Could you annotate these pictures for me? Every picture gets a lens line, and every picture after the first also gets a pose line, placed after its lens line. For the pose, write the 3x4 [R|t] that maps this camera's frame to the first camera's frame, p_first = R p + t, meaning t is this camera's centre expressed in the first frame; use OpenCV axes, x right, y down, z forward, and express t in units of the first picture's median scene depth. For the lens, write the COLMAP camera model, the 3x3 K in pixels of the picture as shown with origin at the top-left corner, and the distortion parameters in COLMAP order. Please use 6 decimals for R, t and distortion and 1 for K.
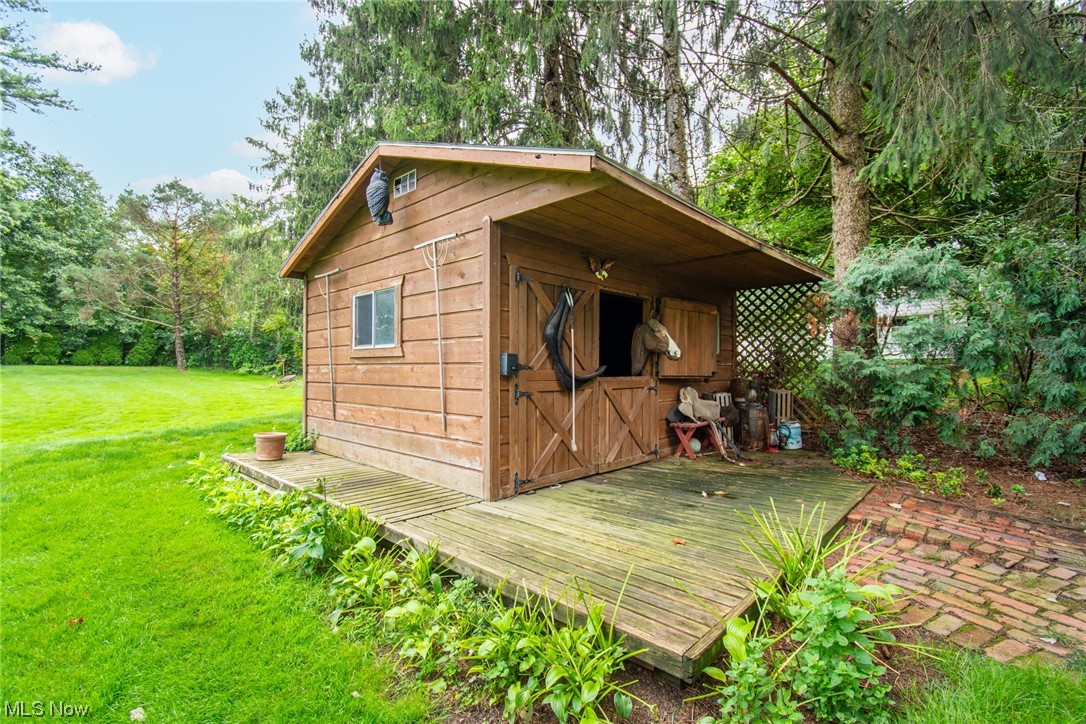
lens RADIAL K [[482.2, 0, 543.0], [0, 482.2, 362.0], [0, 0, 1]] dist [-0.038823, -0.000355]
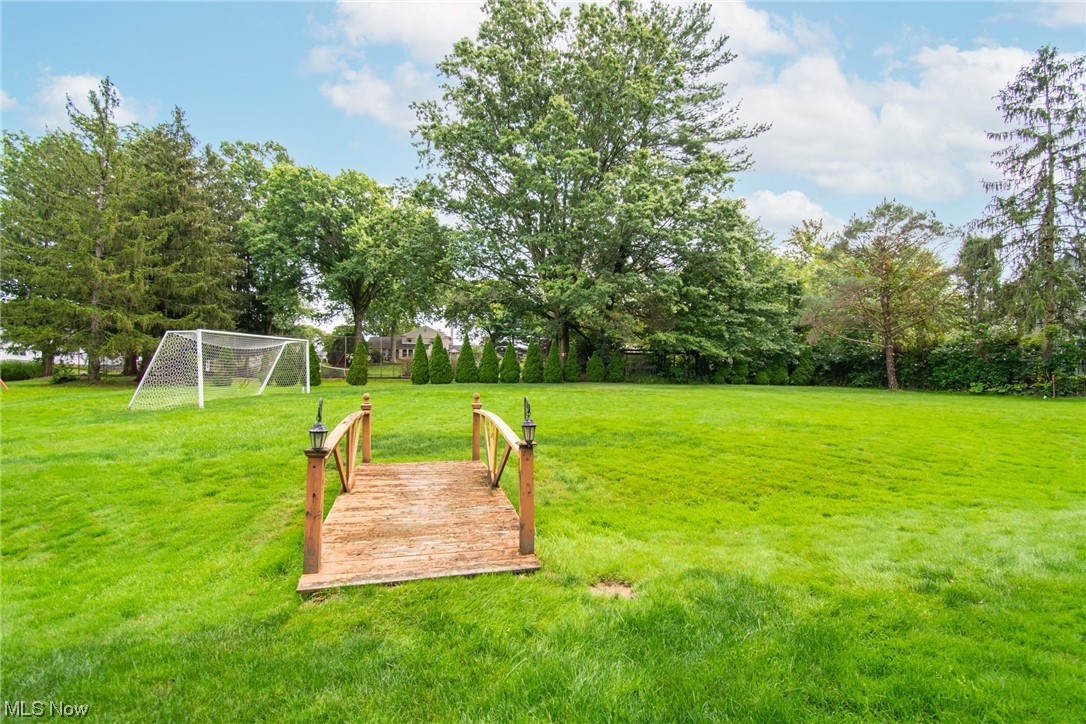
lens RADIAL K [[482.2, 0, 543.0], [0, 482.2, 362.0], [0, 0, 1]] dist [-0.038823, -0.000355]
pose [[0.628843, -0.034151, -0.776782, -0.419624], [0.000157, 0.999041, -0.043795, 0.002600], [0.777532, 0.027418, 0.628245, -0.182469]]
